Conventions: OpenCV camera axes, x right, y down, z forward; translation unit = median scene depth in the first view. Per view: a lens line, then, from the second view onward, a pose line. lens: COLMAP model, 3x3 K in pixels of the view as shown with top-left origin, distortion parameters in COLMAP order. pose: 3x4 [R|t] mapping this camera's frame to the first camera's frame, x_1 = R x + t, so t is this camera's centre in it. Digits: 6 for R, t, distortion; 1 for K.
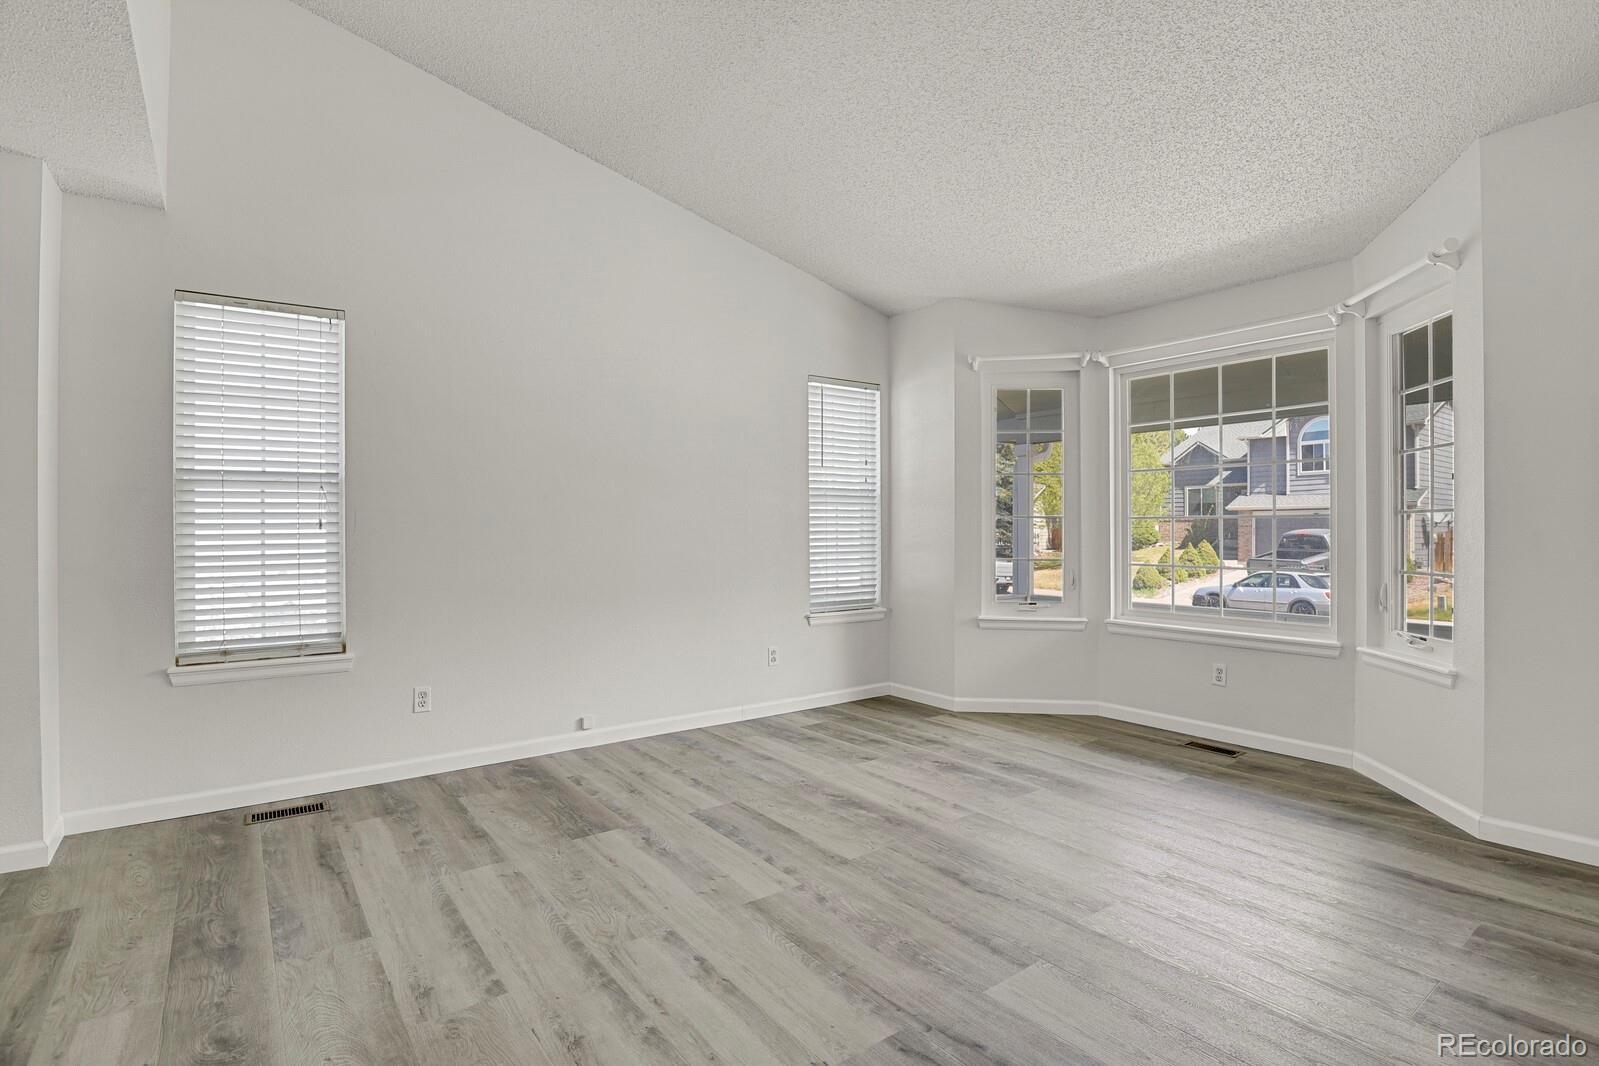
lens RADIAL K [[782.7, 0, 809.4], [0, 782.7, 531.9], [0, 0, 1]] dist [-0.022449, -0.002831]
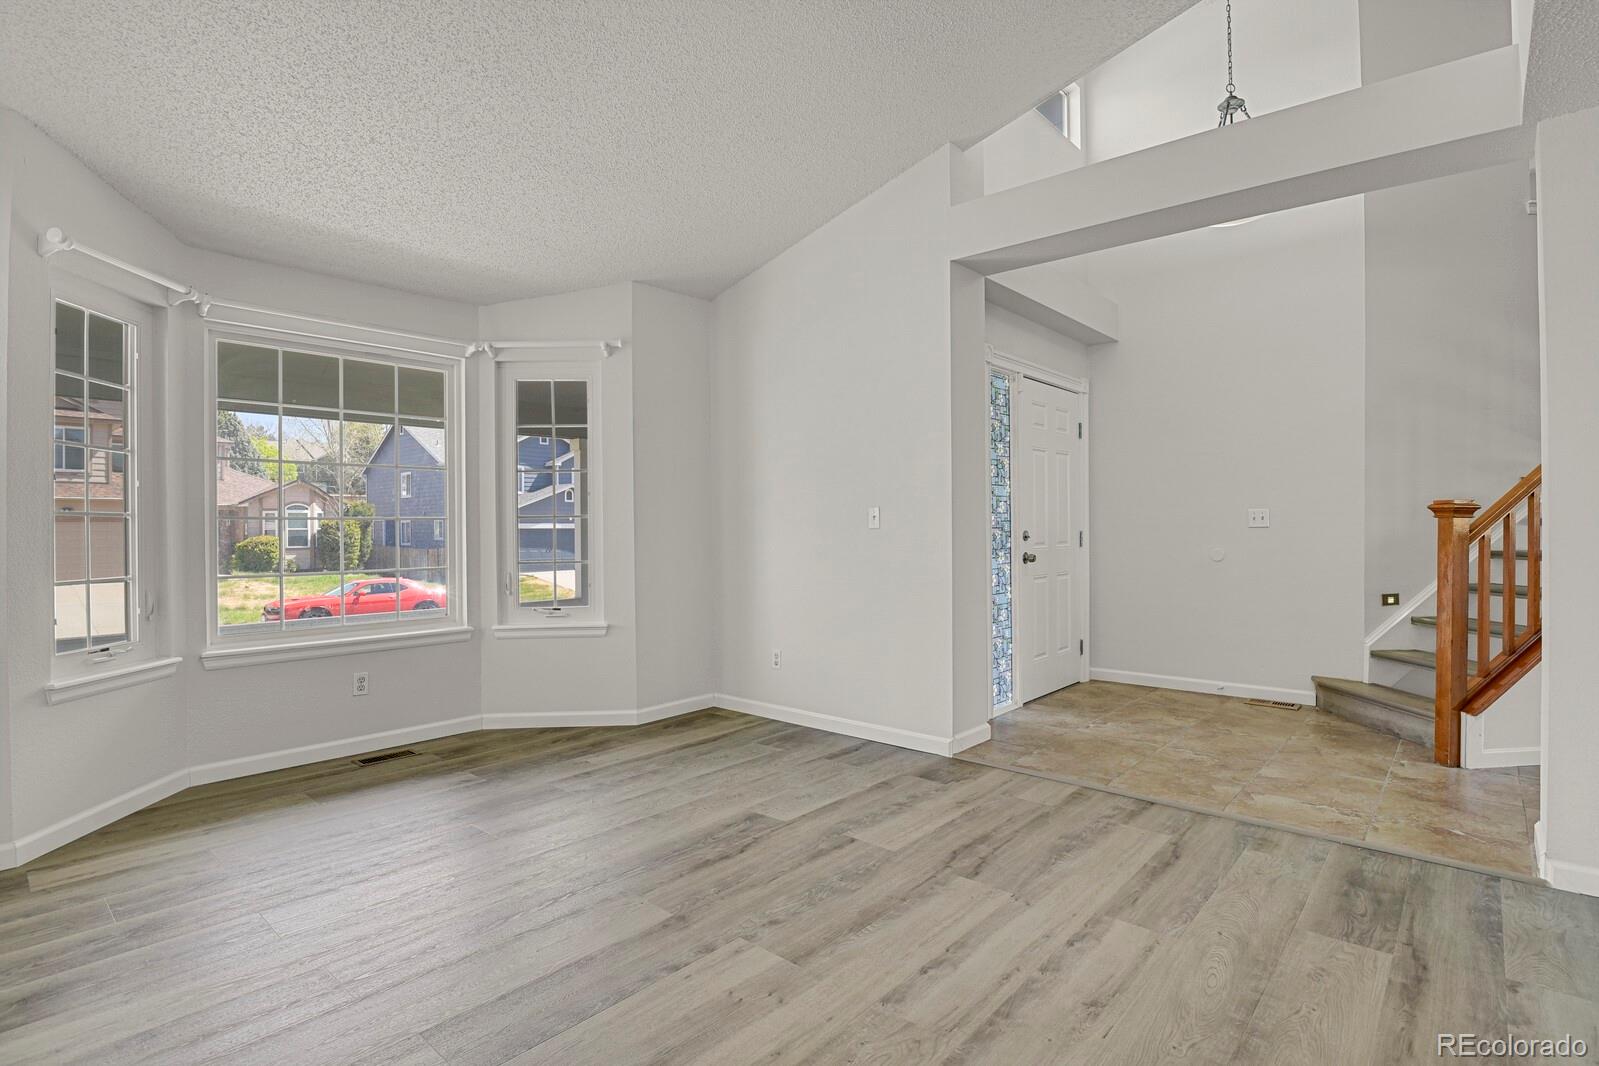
lens RADIAL K [[782.7, 0, 809.3], [0, 782.7, 529.6], [0, 0, 1]] dist [-0.022449, -0.002831]
pose [[-0.209254, 0.001136, 0.977861, -0.590825], [0.011374, 0.999935, 0.001273, -0.000724], [-0.977795, 0.011389, -0.209253, 0.747019]]
